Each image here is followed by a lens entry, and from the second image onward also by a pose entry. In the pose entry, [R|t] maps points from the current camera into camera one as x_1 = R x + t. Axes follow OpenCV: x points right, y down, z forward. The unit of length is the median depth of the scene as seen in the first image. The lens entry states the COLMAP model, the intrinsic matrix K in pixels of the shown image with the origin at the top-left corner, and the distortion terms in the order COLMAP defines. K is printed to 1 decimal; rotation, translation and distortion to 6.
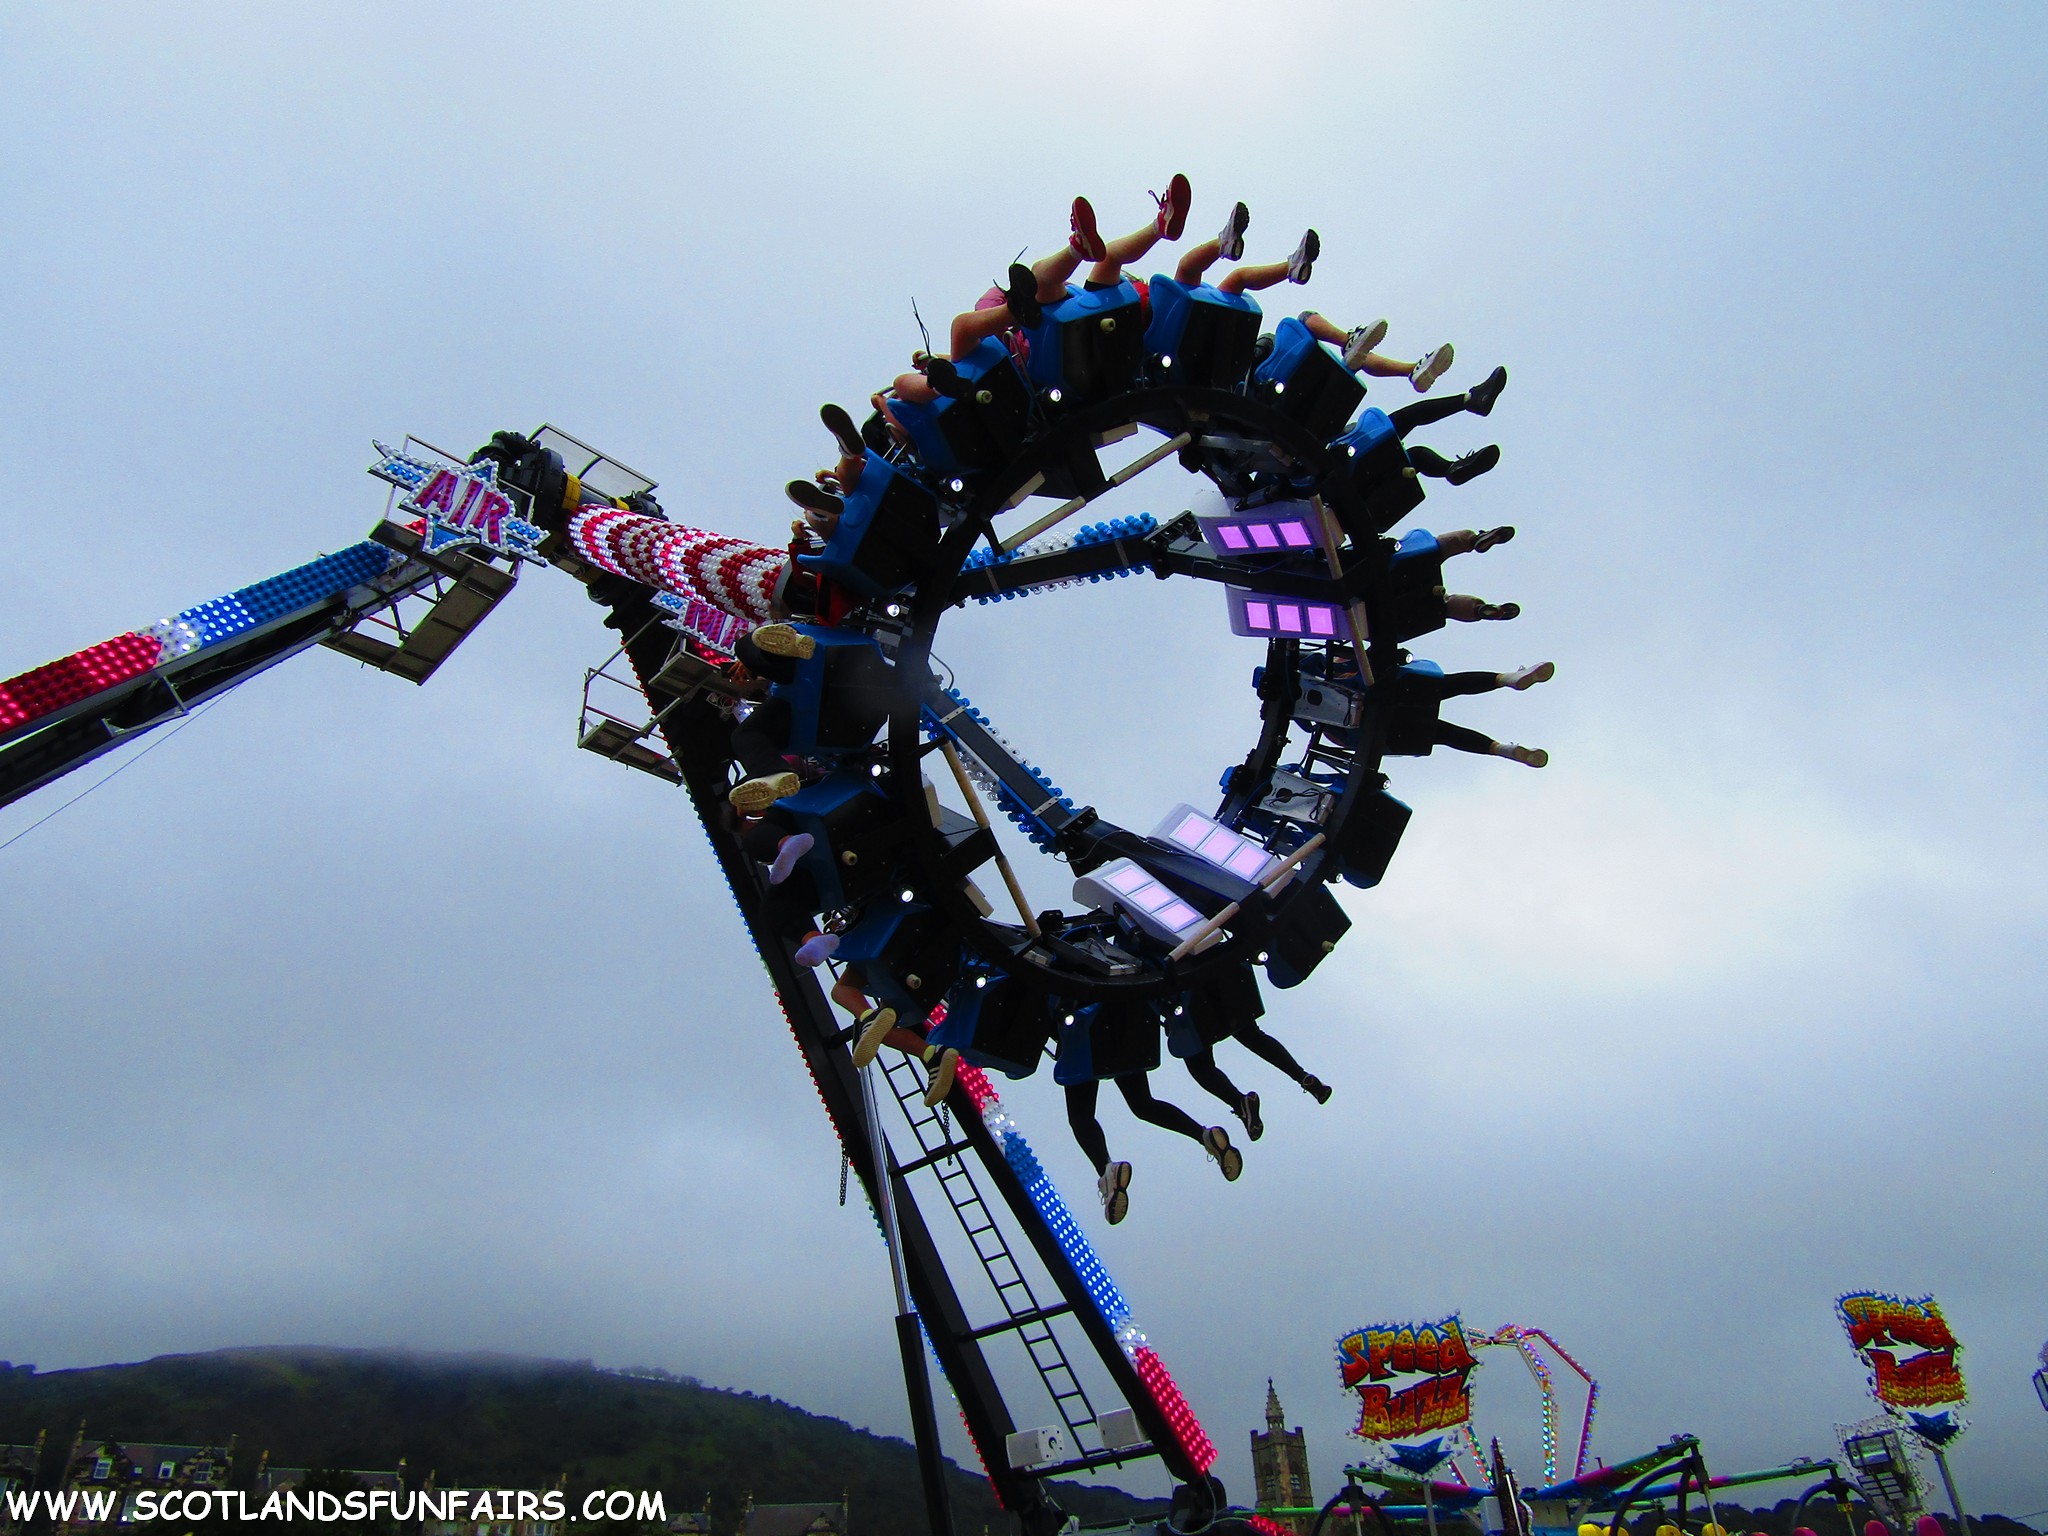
lens RADIAL K [[1465.2, 0, 1019.5], [0, 1465.2, 769.8], [0, 0, 1]] dist [-0.011315, -0.003250]
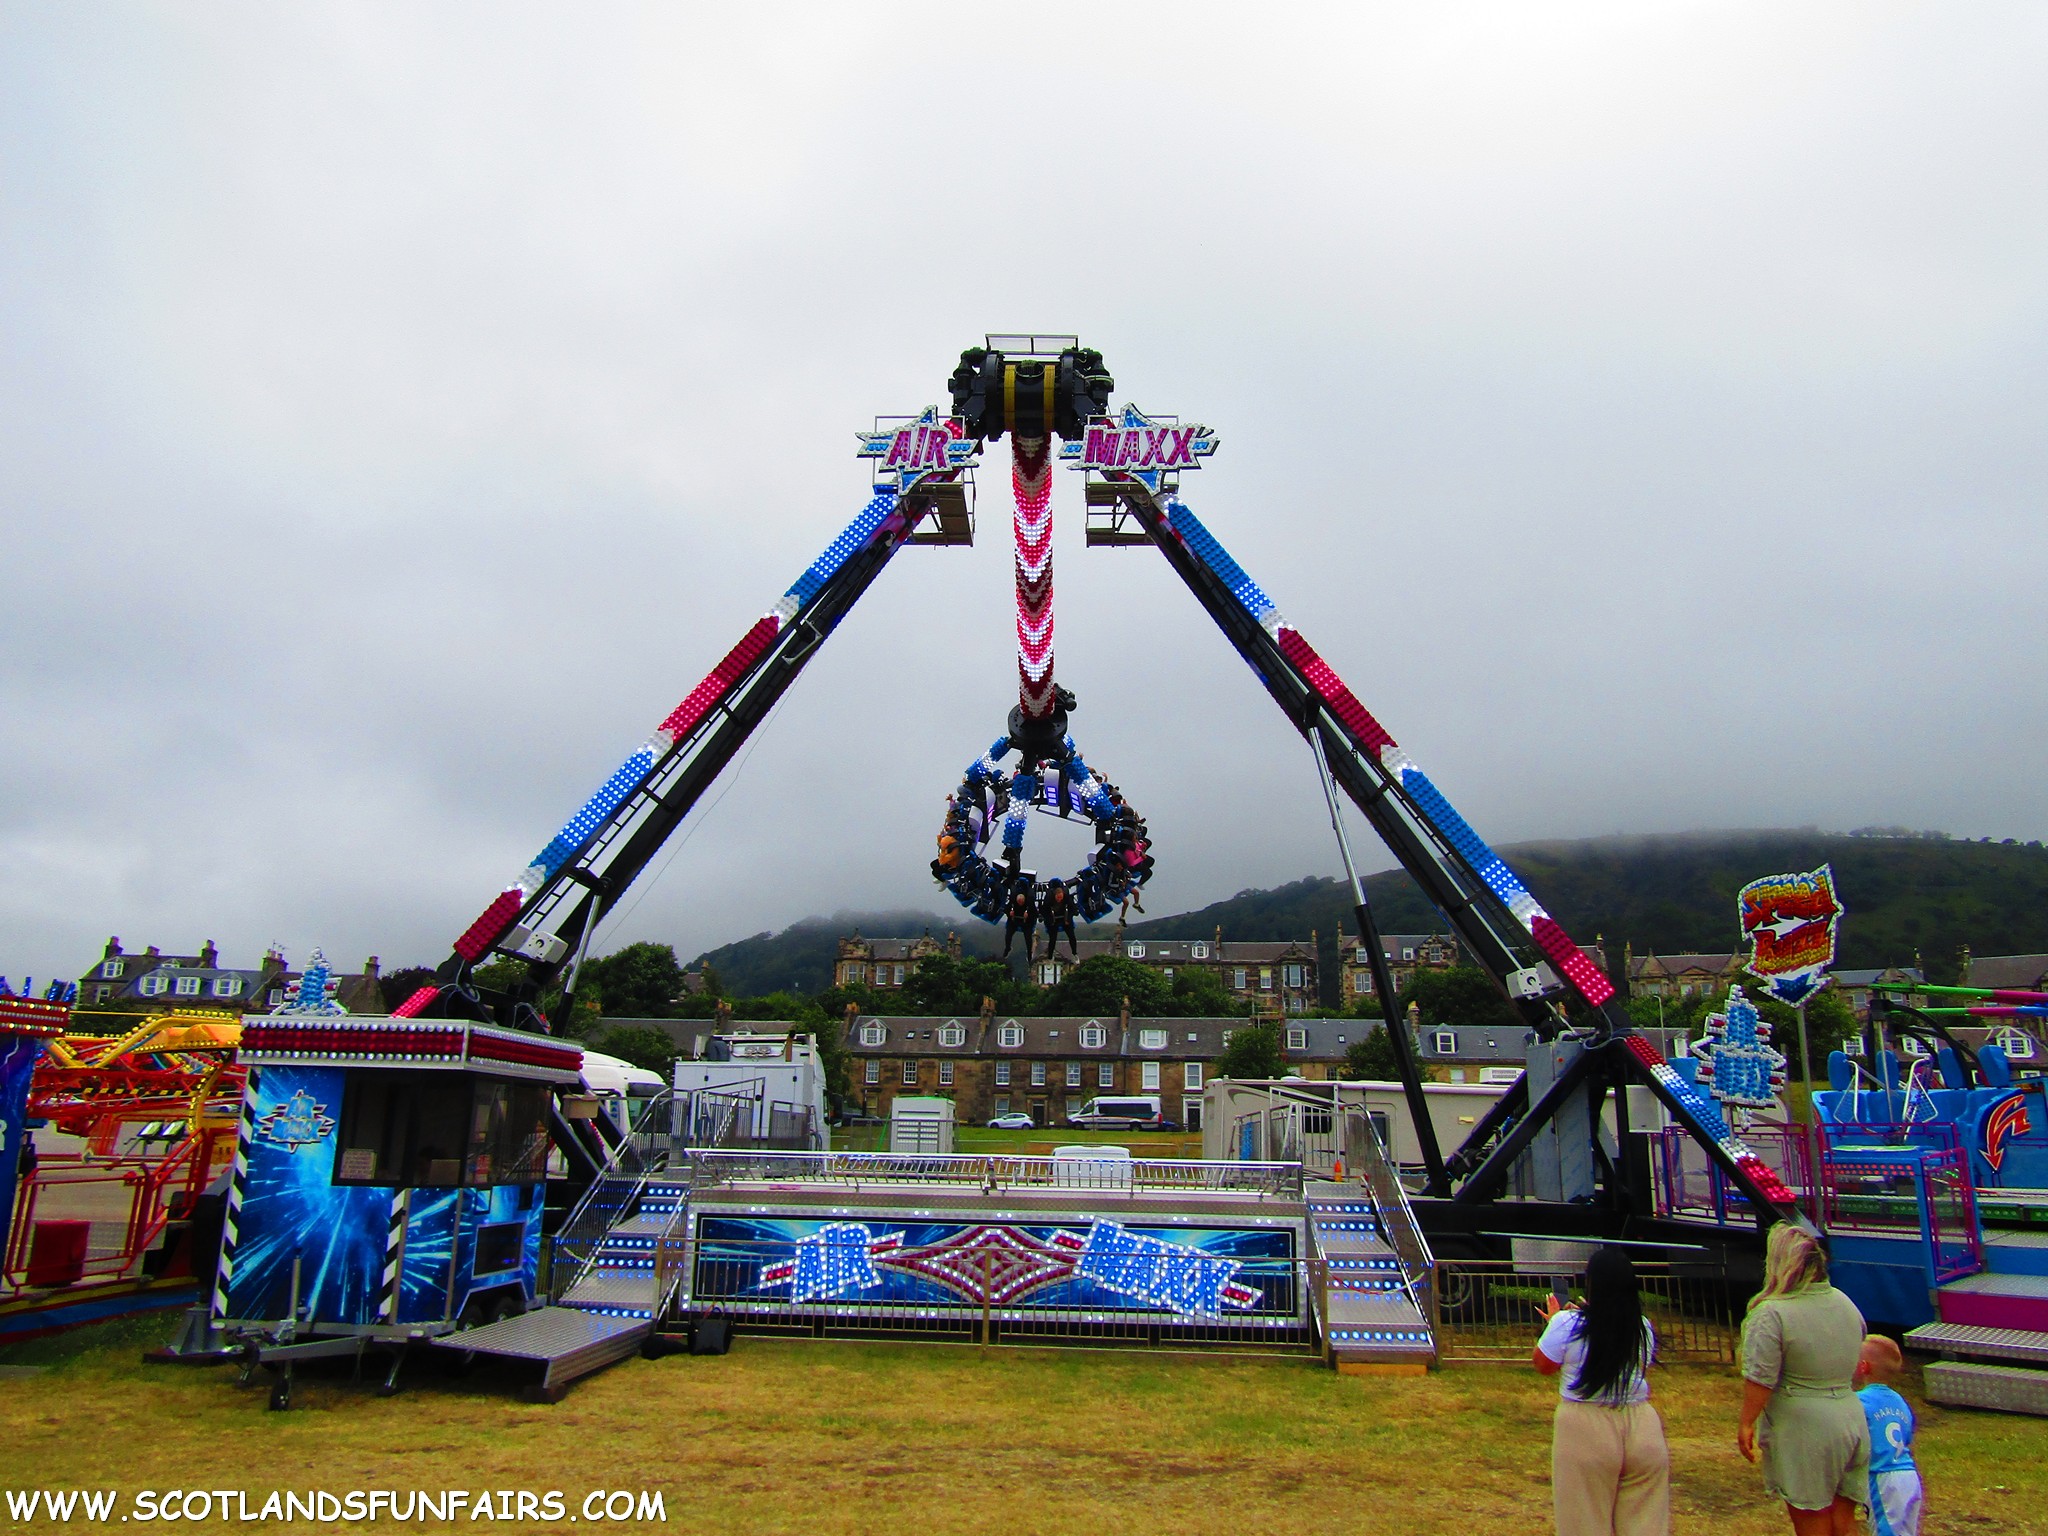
lens RADIAL K [[1465.2, 0, 1029.1], [0, 1465.2, 764.7], [0, 0, 1]] dist [-0.011315, -0.003250]
pose [[0.712101, -0.126856, -0.690522, 0.637839], [0.344791, 0.919954, 0.186561, -0.110170], [0.611582, -0.370935, 0.698838, -0.104114]]
